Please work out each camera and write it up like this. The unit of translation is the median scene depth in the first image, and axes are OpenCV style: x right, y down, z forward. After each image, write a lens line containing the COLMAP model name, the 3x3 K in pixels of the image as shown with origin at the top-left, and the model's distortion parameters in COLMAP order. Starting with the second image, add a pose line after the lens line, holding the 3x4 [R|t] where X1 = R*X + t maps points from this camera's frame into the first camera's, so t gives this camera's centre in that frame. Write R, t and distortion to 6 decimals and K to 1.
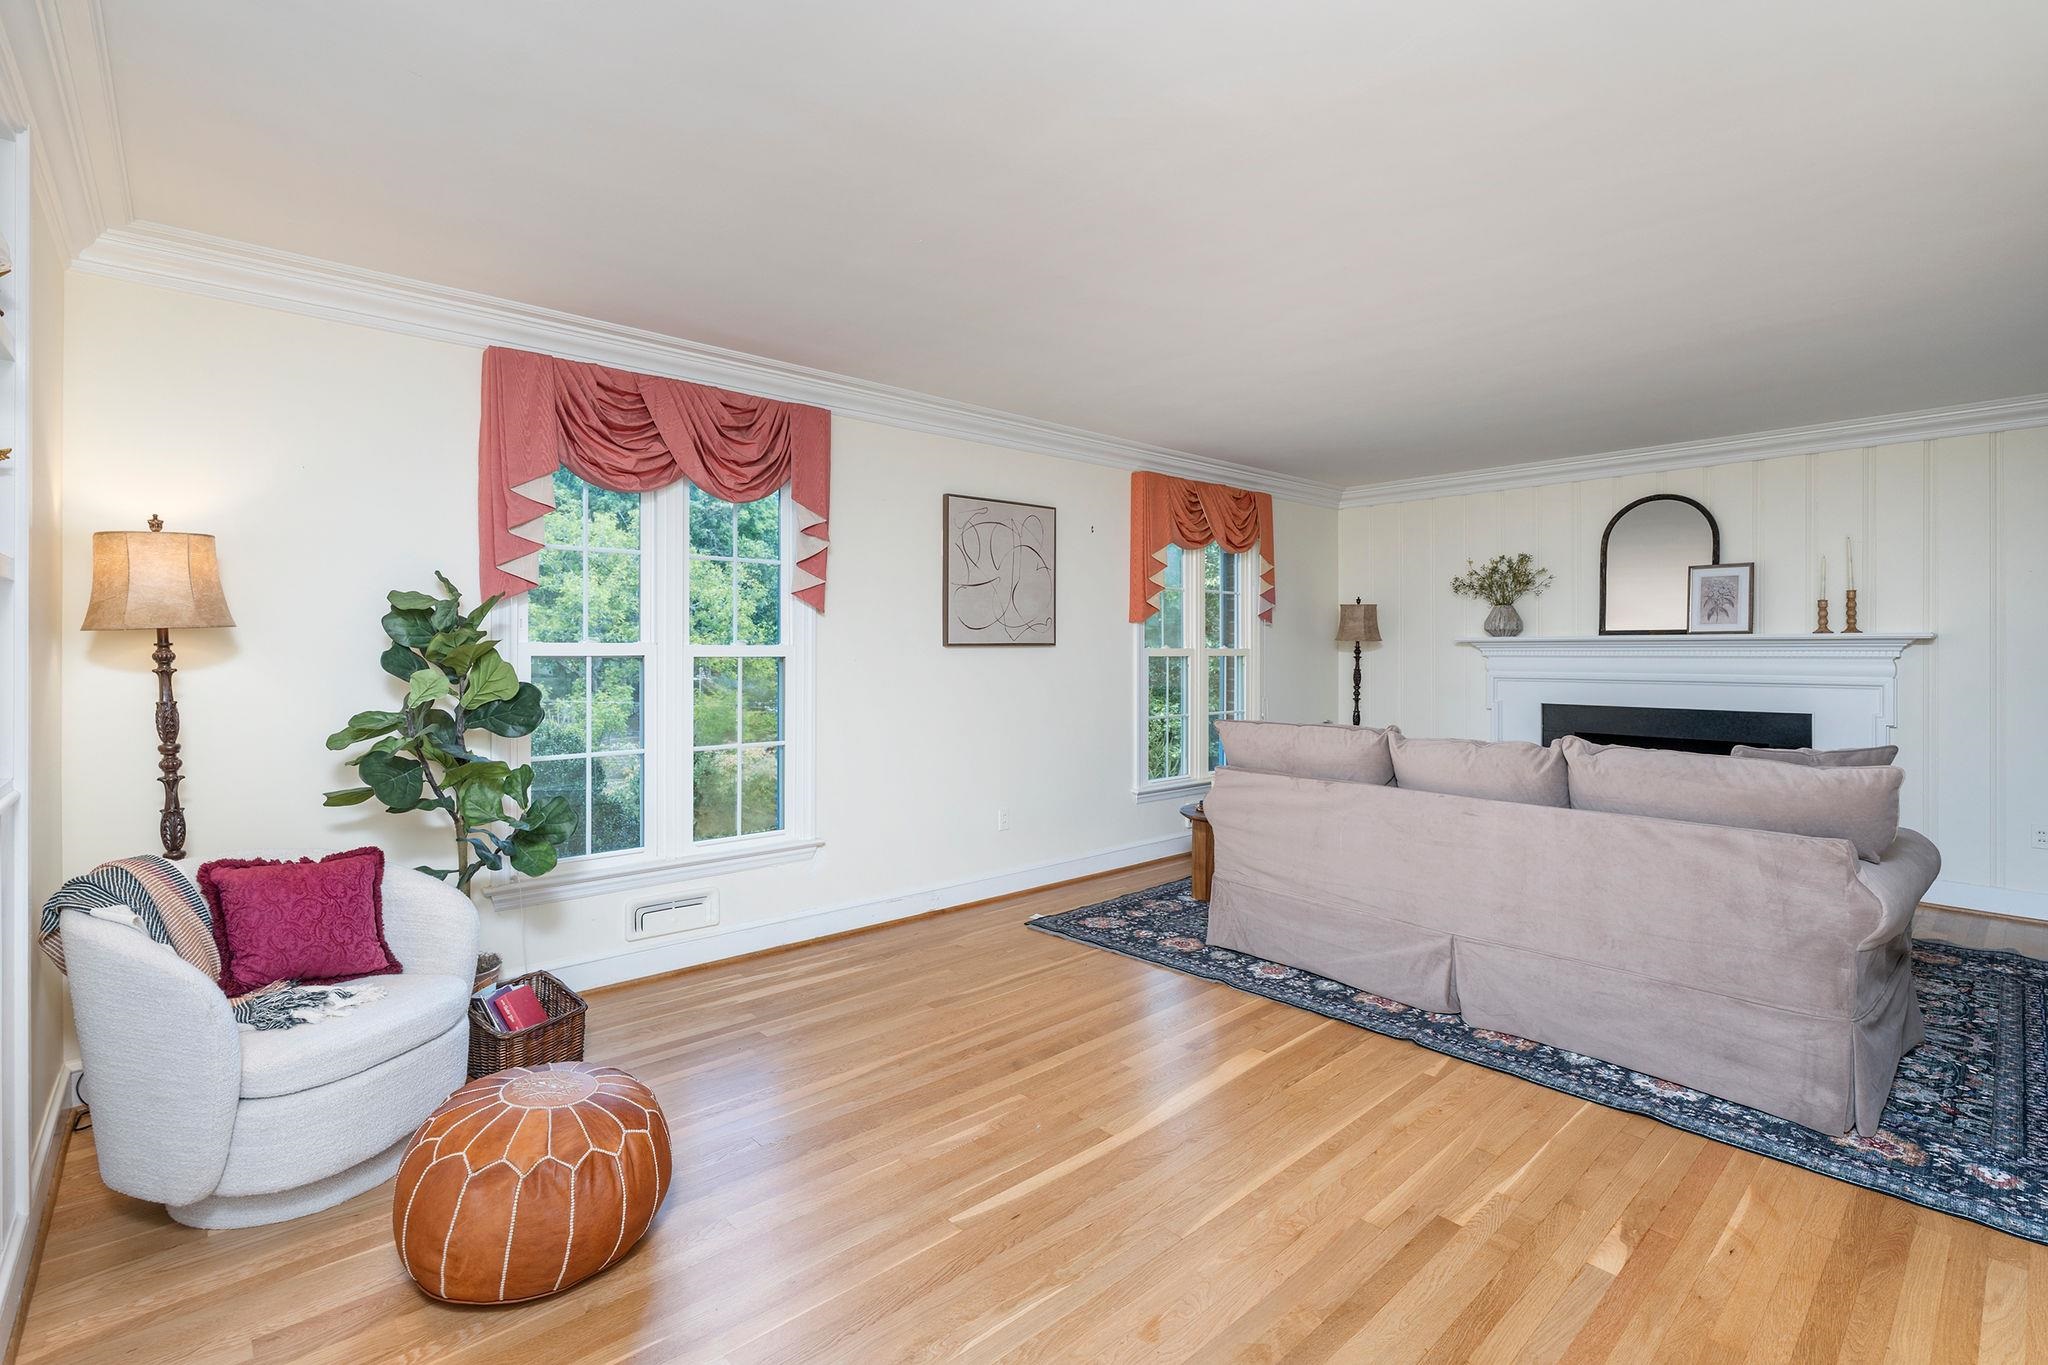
lens RADIAL K [[938.4, 0, 1006.8], [0, 938.4, 666.2], [0, 0, 1]] dist [-0.011994, 0.004607]
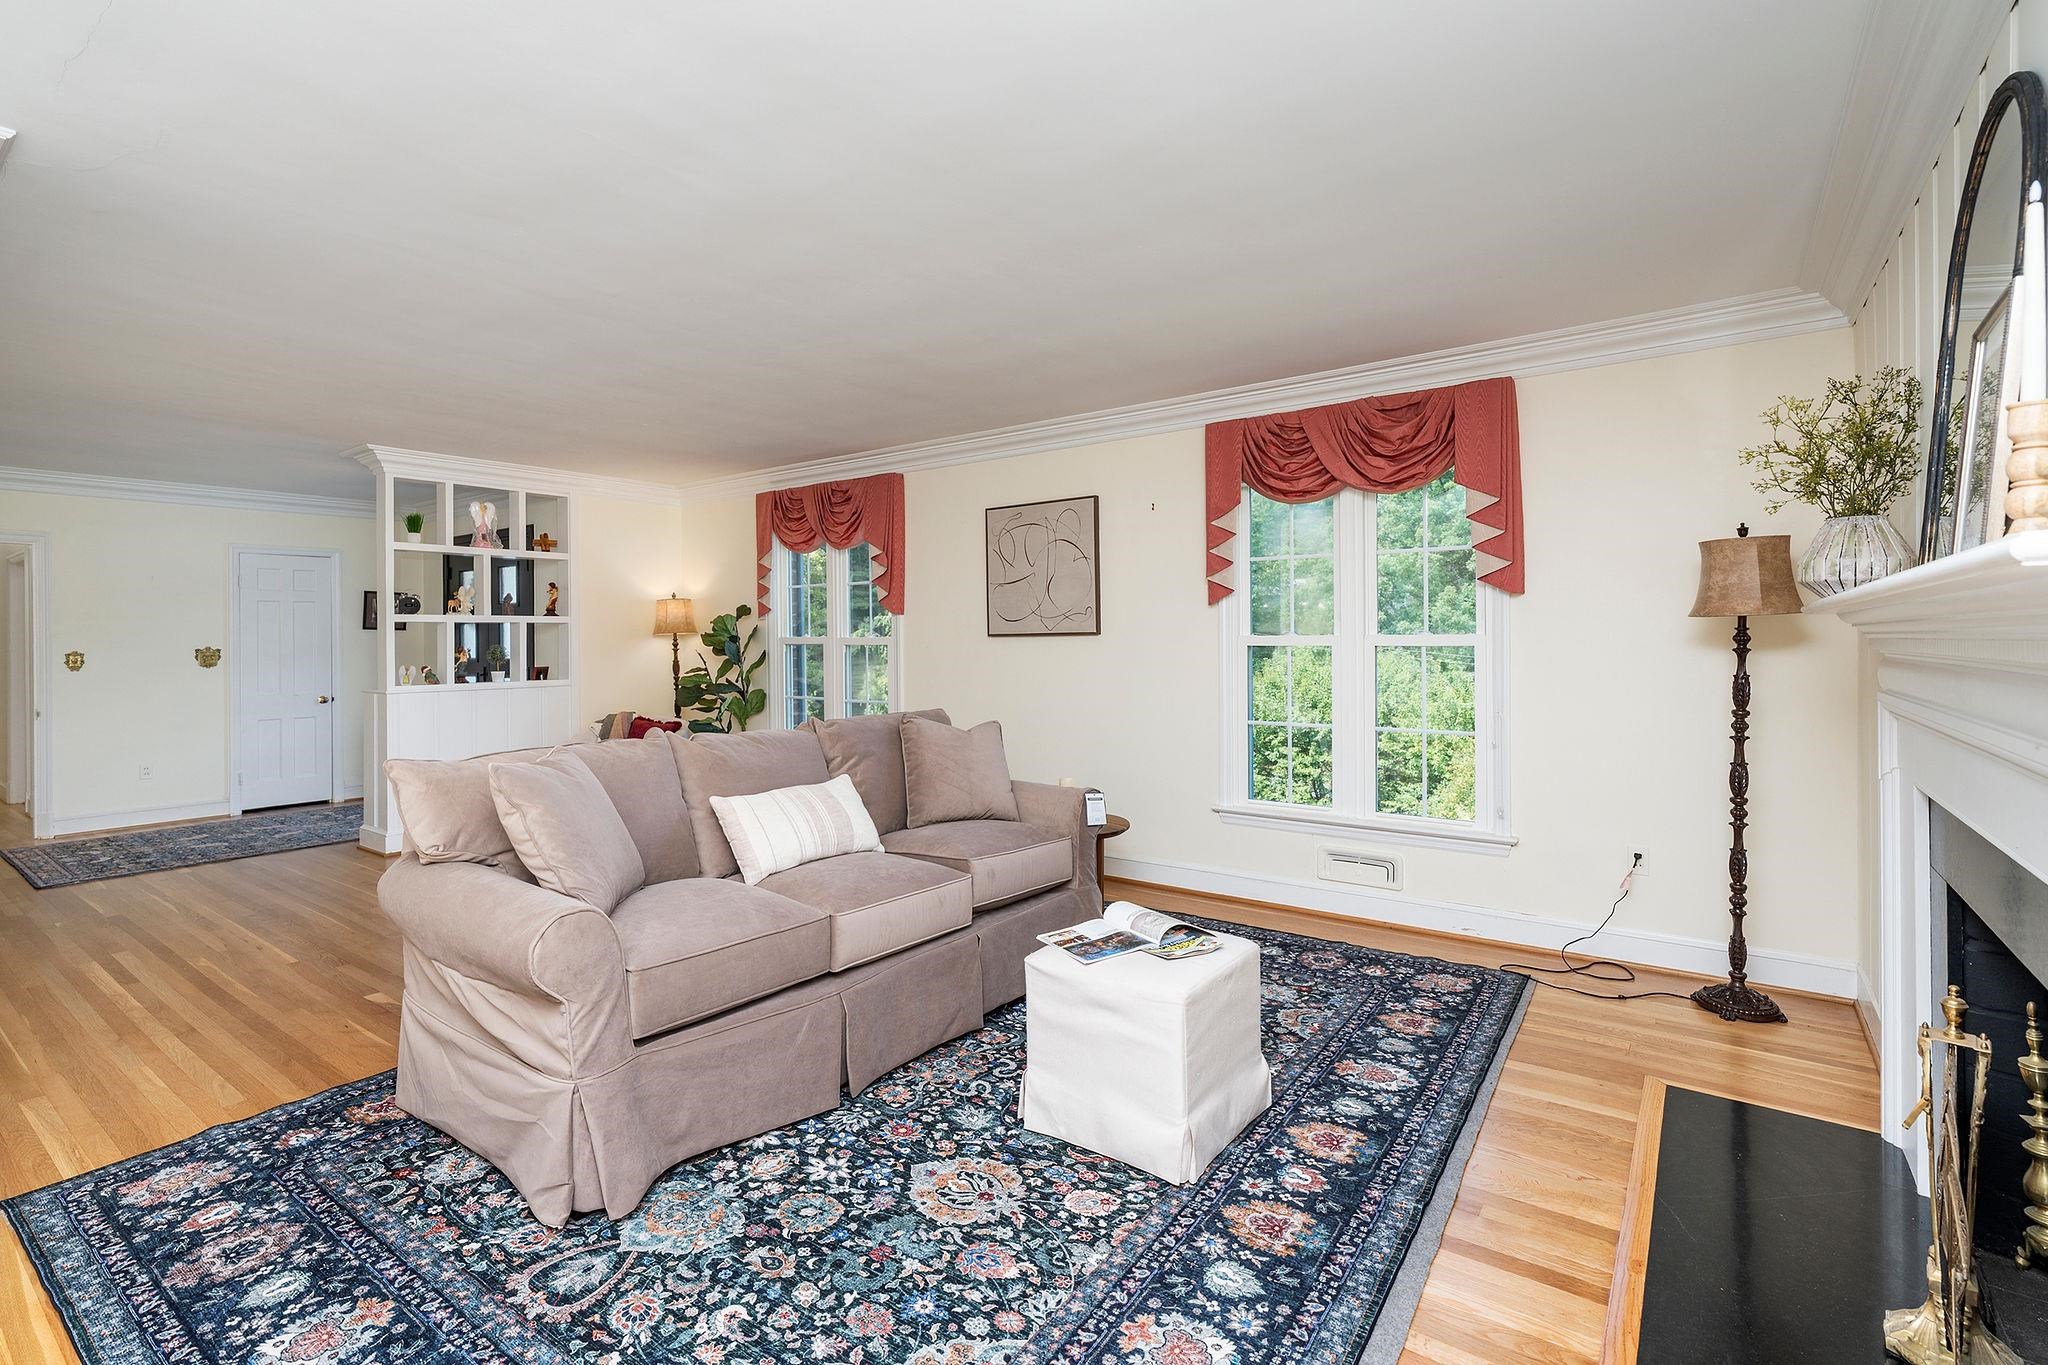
lens RADIAL K [[938.4, 0, 1002.9], [0, 938.4, 643.6], [0, 0, 1]] dist [-0.011994, 0.004607]
pose [[0.200848, 0.000995, -0.979622, 0.958309], [-0.013202, 0.999911, -0.001691, -0.009188], [0.979533, 0.013273, 0.200843, 0.674075]]
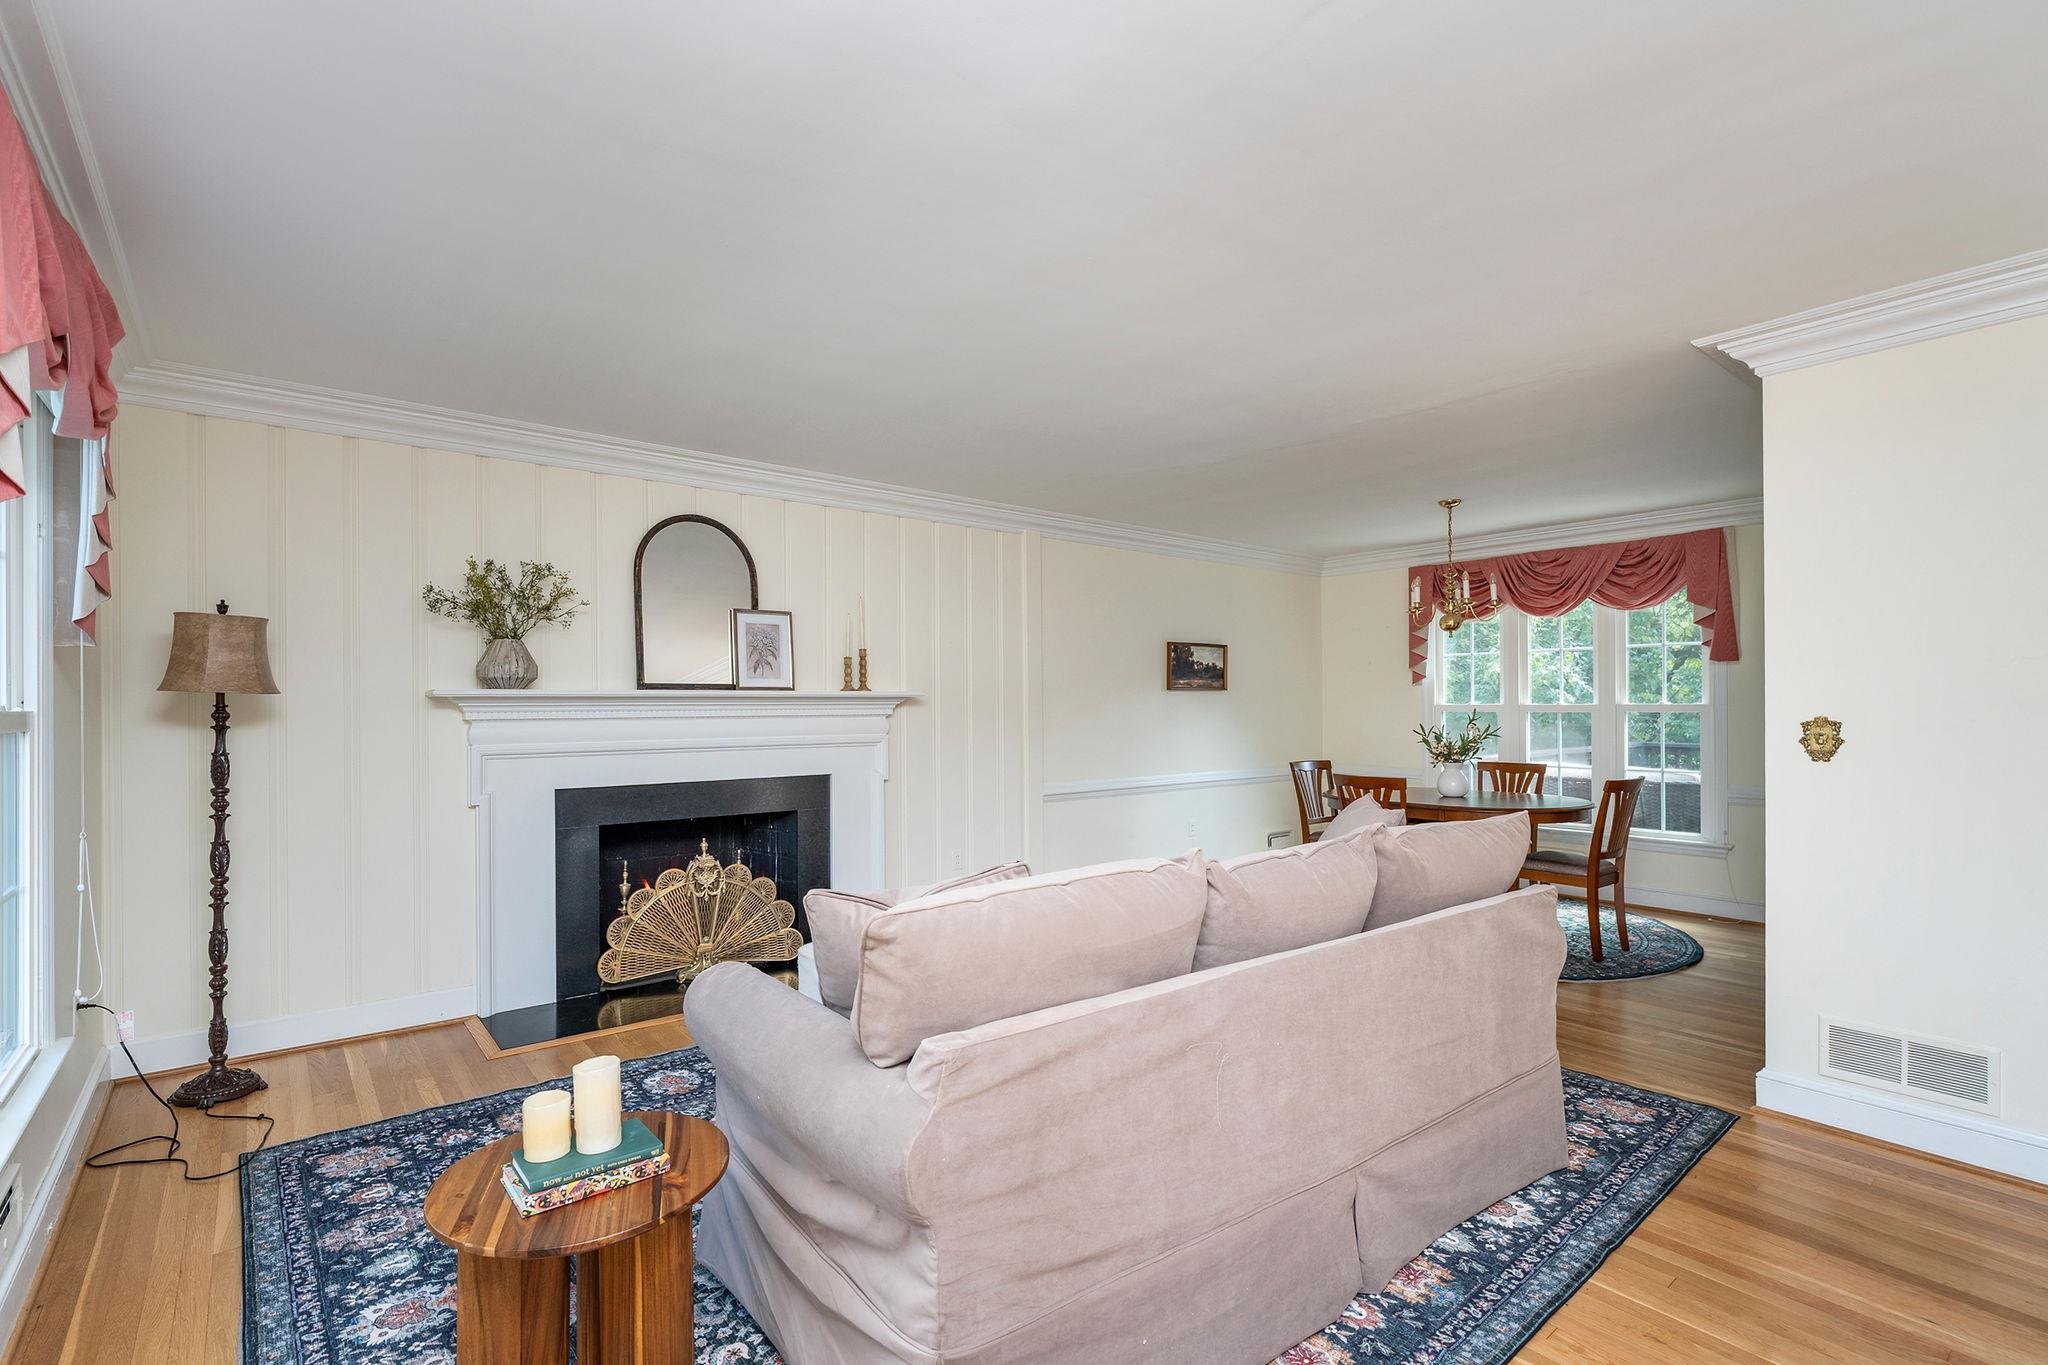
lens RADIAL K [[938.4, 0, 1012.4], [0, 938.4, 697.2], [0, 0, 1]] dist [-0.011994, 0.004607]
pose [[0.040969, 0.003908, 0.999153, -0.099552], [0.018386, 0.999820, -0.004664, -0.019430], [-0.998991, 0.018561, 0.040890, 0.729854]]
